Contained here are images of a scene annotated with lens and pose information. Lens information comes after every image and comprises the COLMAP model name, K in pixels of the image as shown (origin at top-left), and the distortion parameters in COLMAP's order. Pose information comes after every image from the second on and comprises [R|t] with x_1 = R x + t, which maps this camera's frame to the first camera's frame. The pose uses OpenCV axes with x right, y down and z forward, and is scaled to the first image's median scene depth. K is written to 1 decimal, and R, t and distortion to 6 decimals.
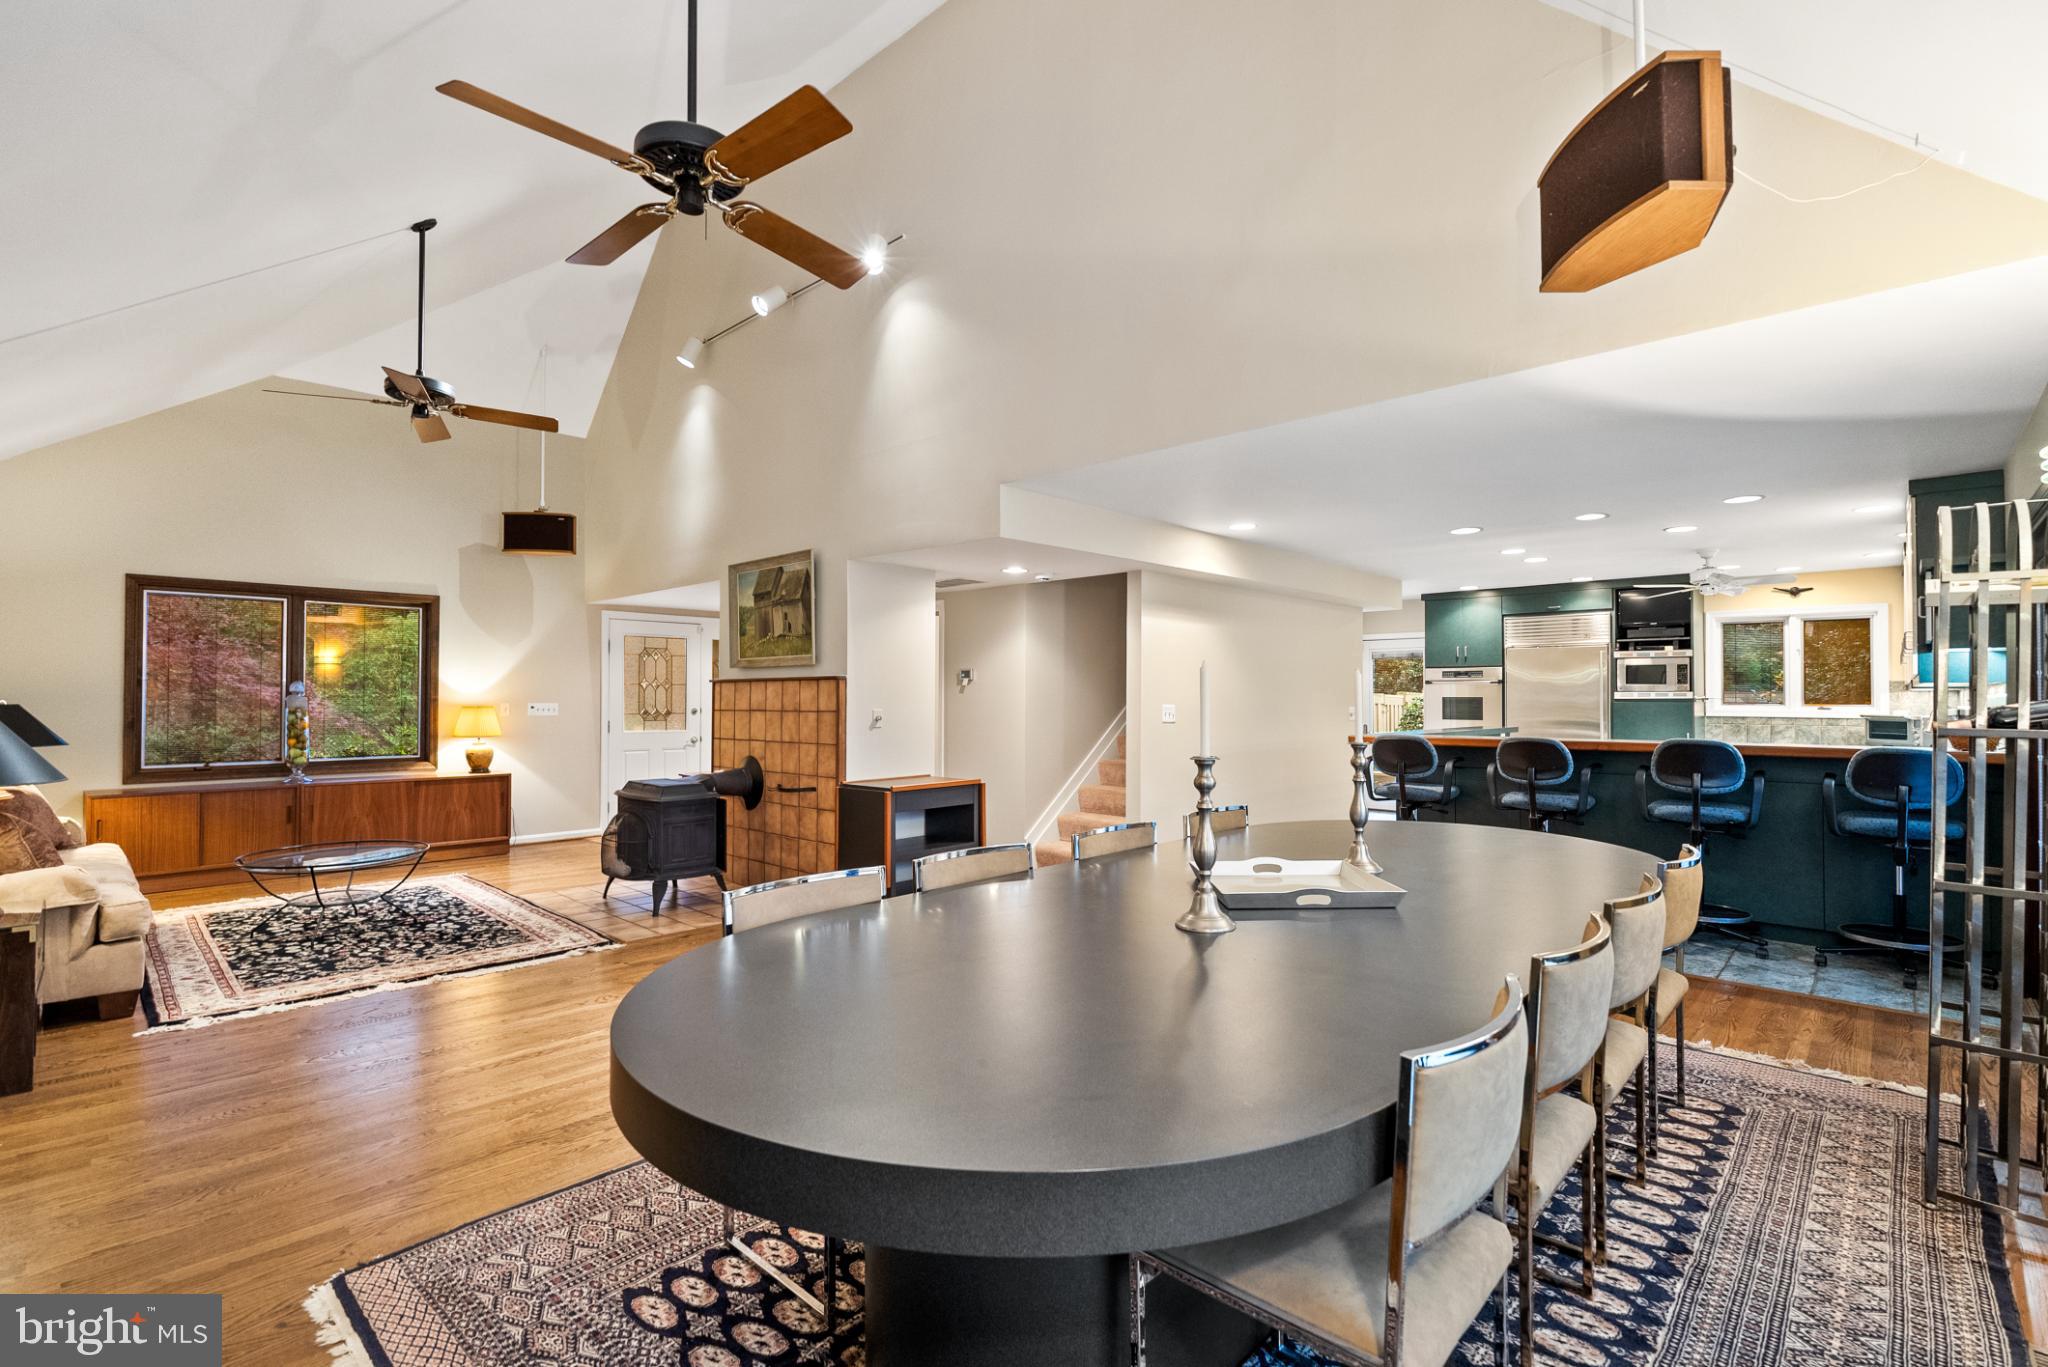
lens RADIAL K [[925.3, 0, 1027.6], [0, 925.3, 688.3], [0, 0, 1]] dist [-0.003148, 0.000408]
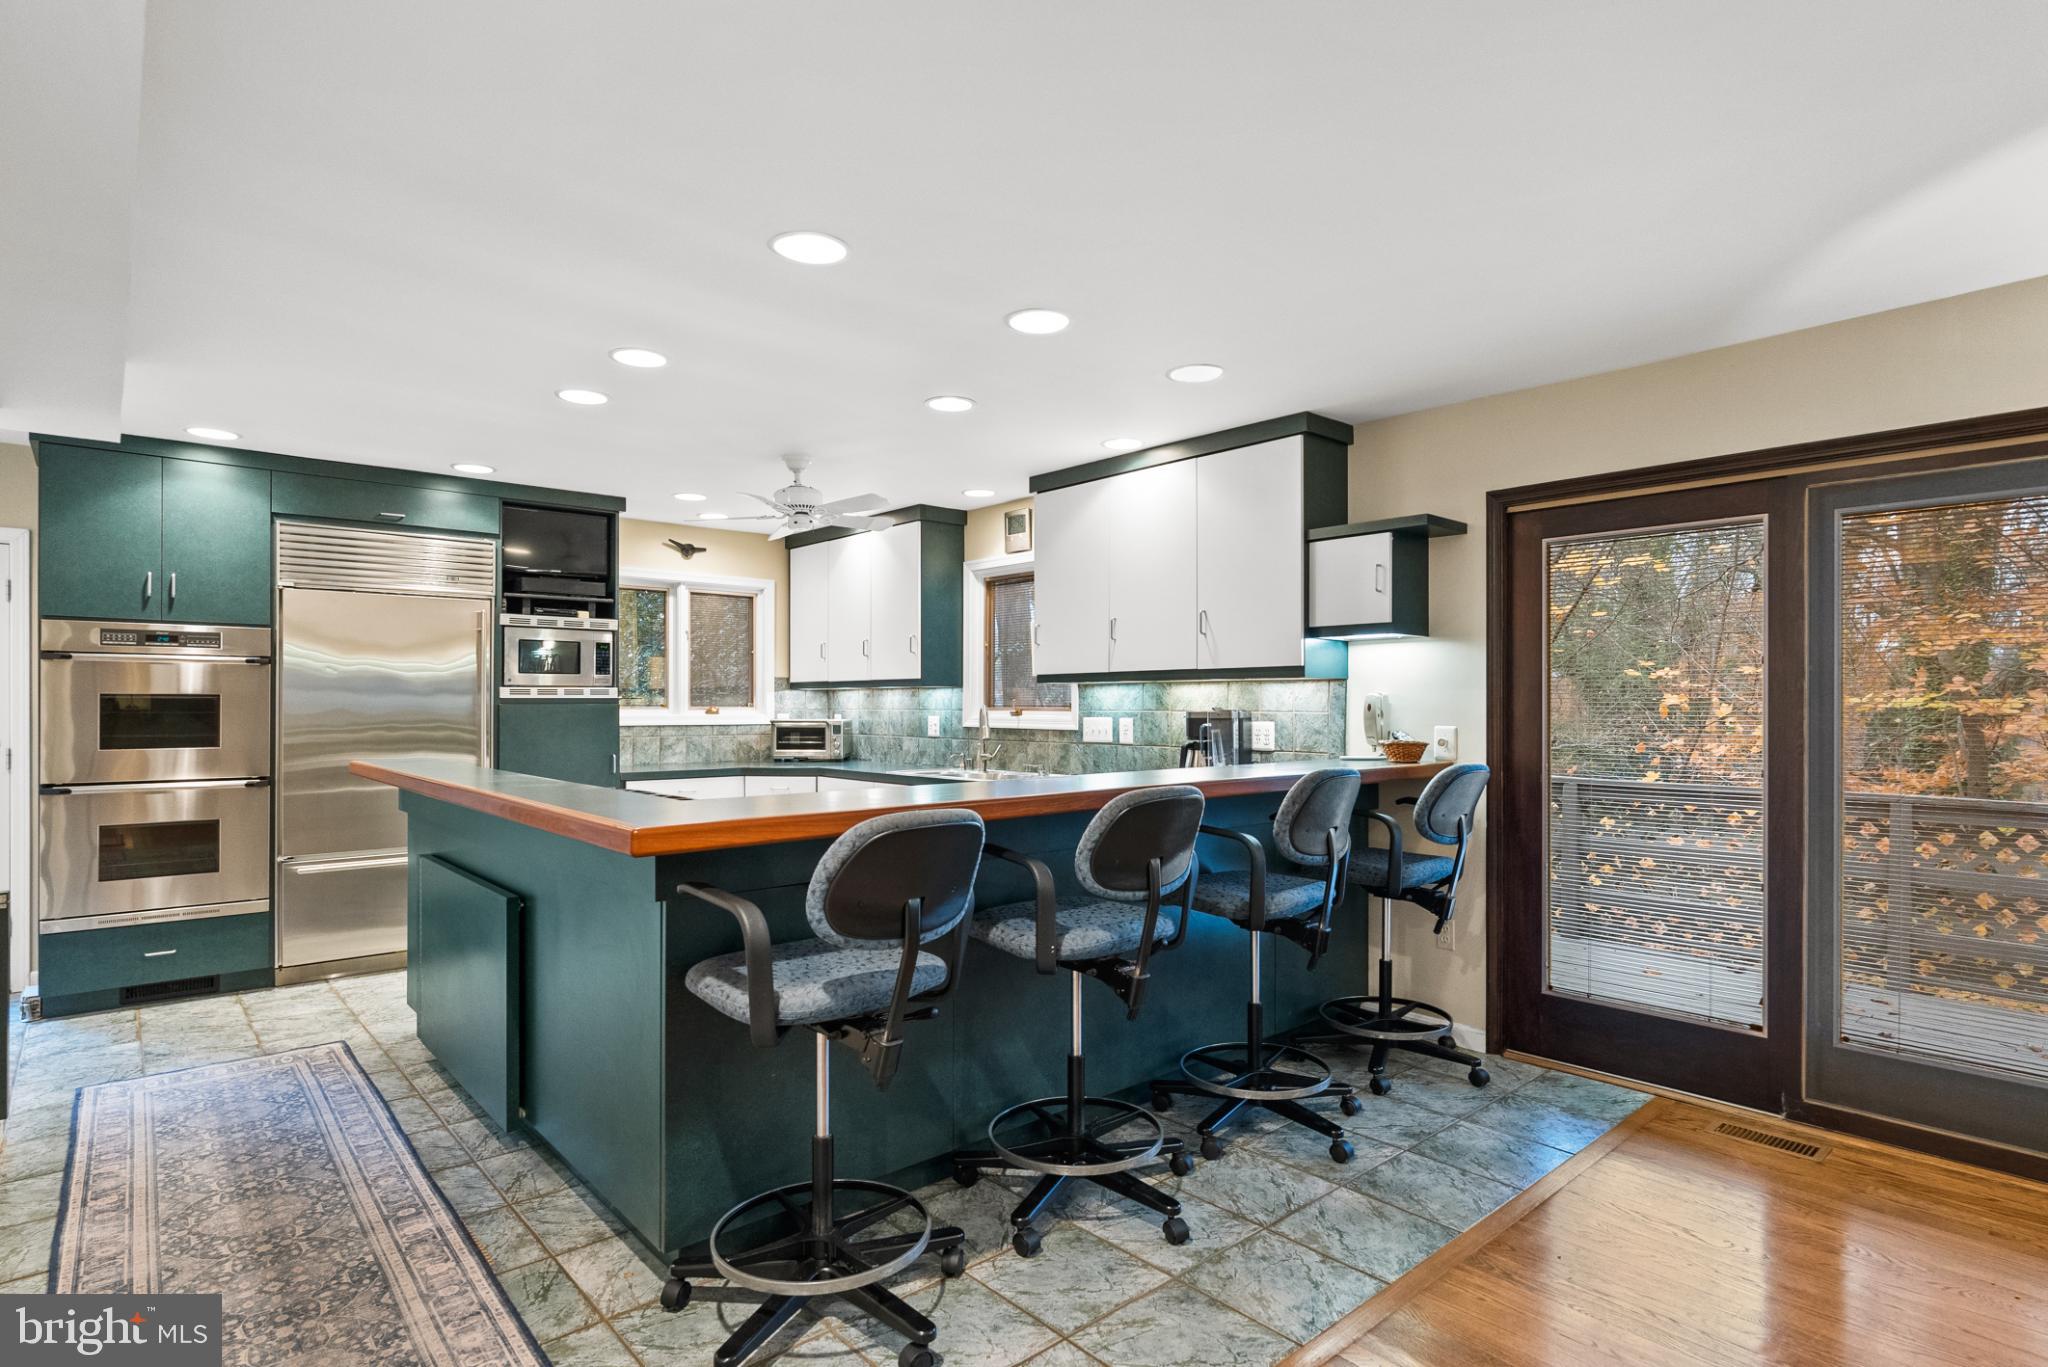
lens RADIAL K [[1046.1, 0, 1026.9], [0, 1046.1, 705.0], [0, 0, 1]] dist [-0.006175, -0.000860]
pose [[0.088743, -0.002816, 0.996051, 0.048506], [-0.008729, 0.999955, 0.003605, 0.010578], [-0.996016, -0.009014, 0.088714, 0.683055]]
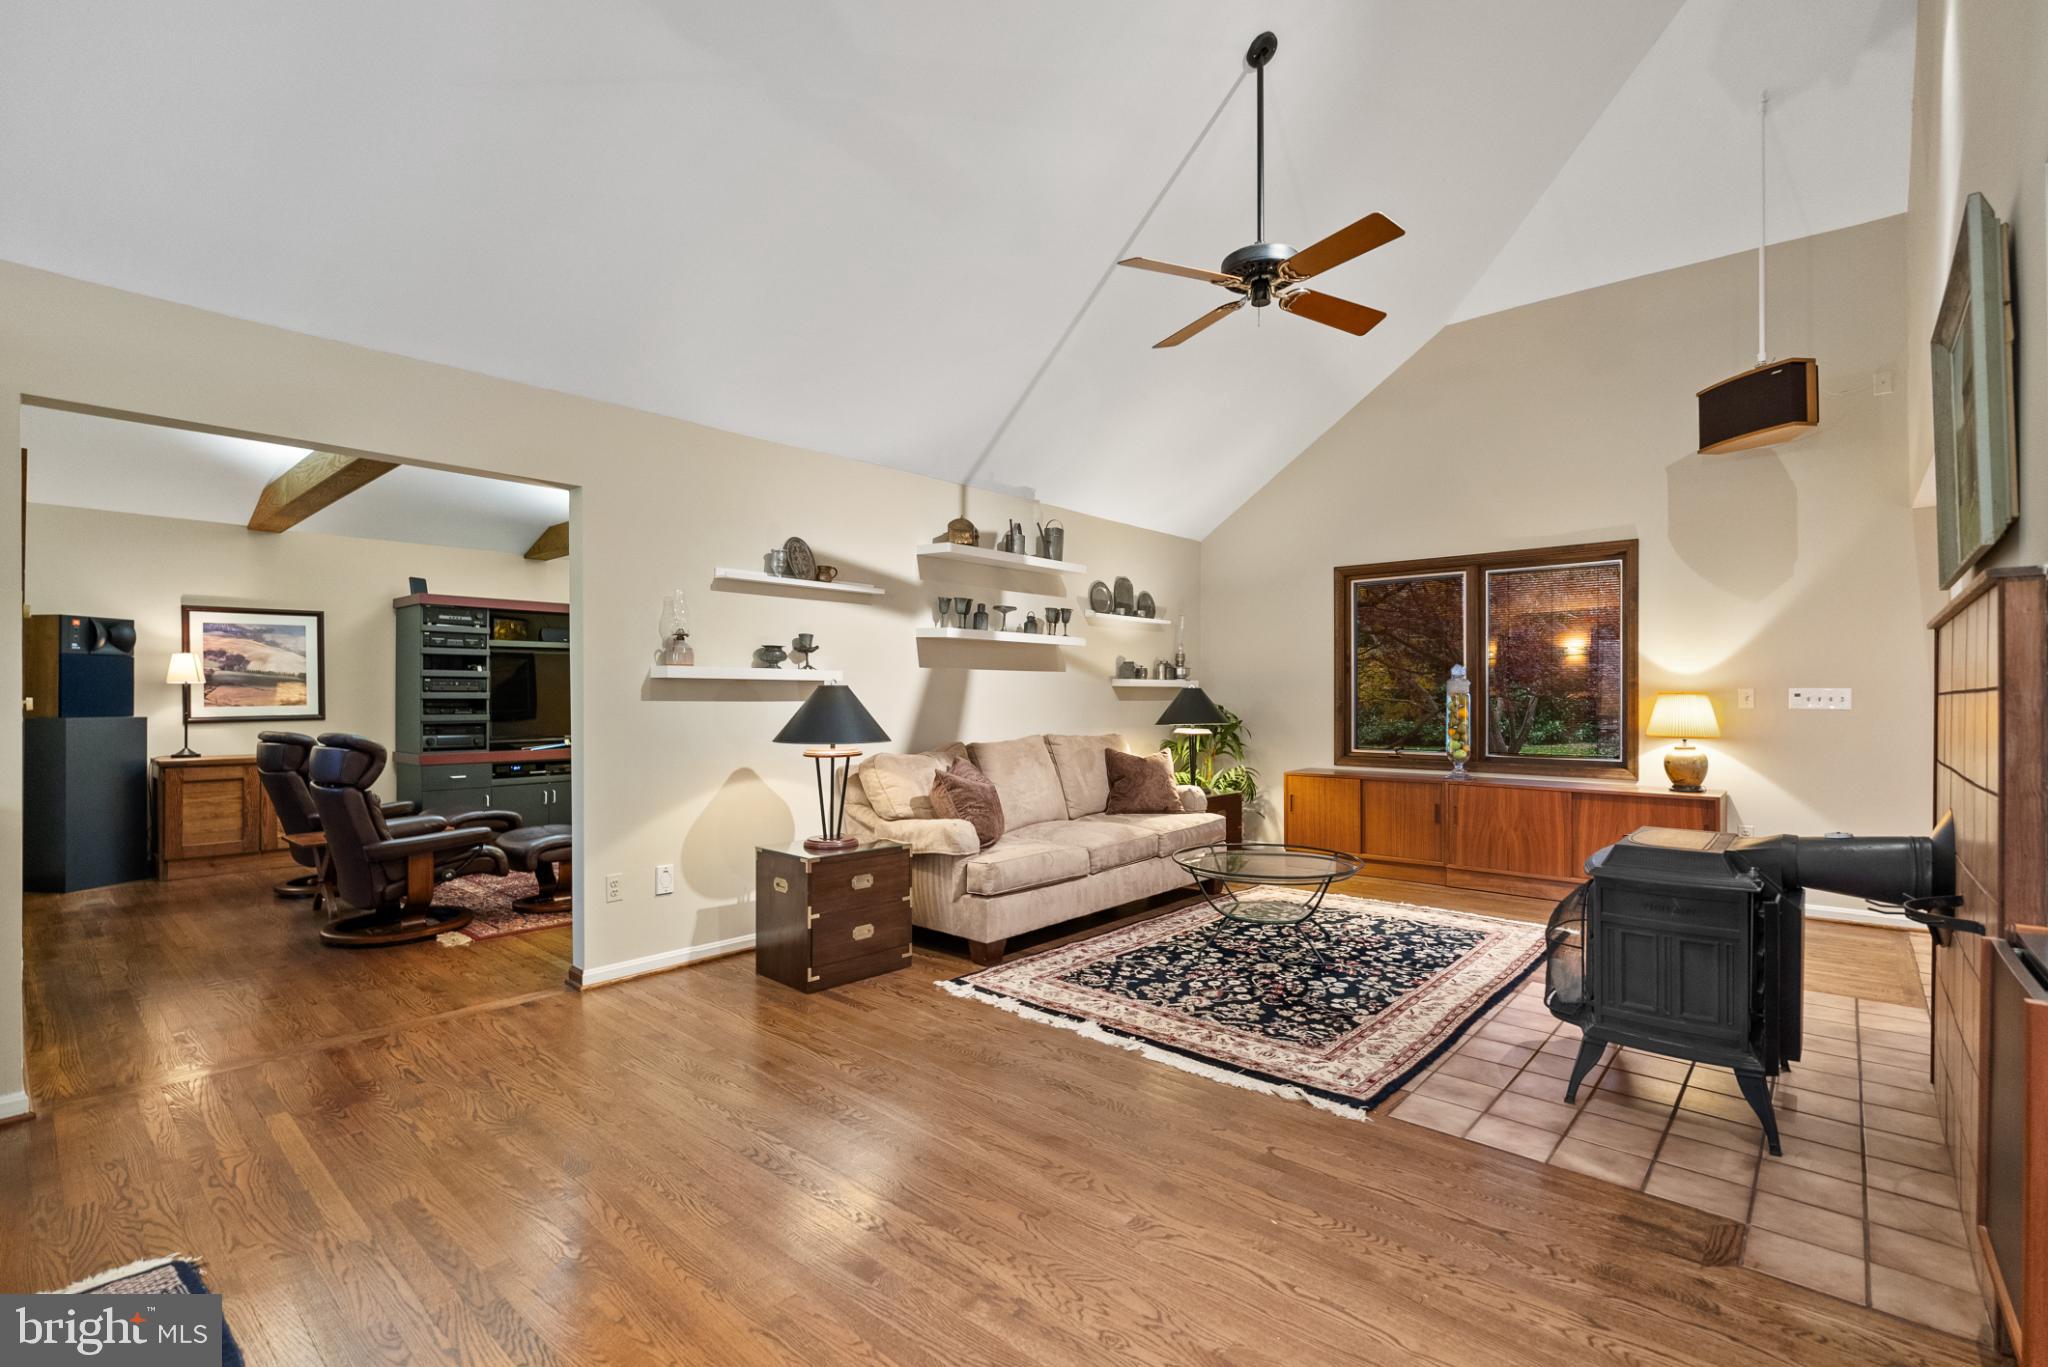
lens RADIAL K [[925.3, 0, 1030.0], [0, 925.3, 693.4], [0, 0, 1]] dist [-0.003148, 0.000408]
pose [[0.035350, -0.006620, -0.999353, 0.059459], [0.008952, 0.999940, -0.006307, 0.019647], [0.999335, -0.008723, 0.035407, 0.488589]]
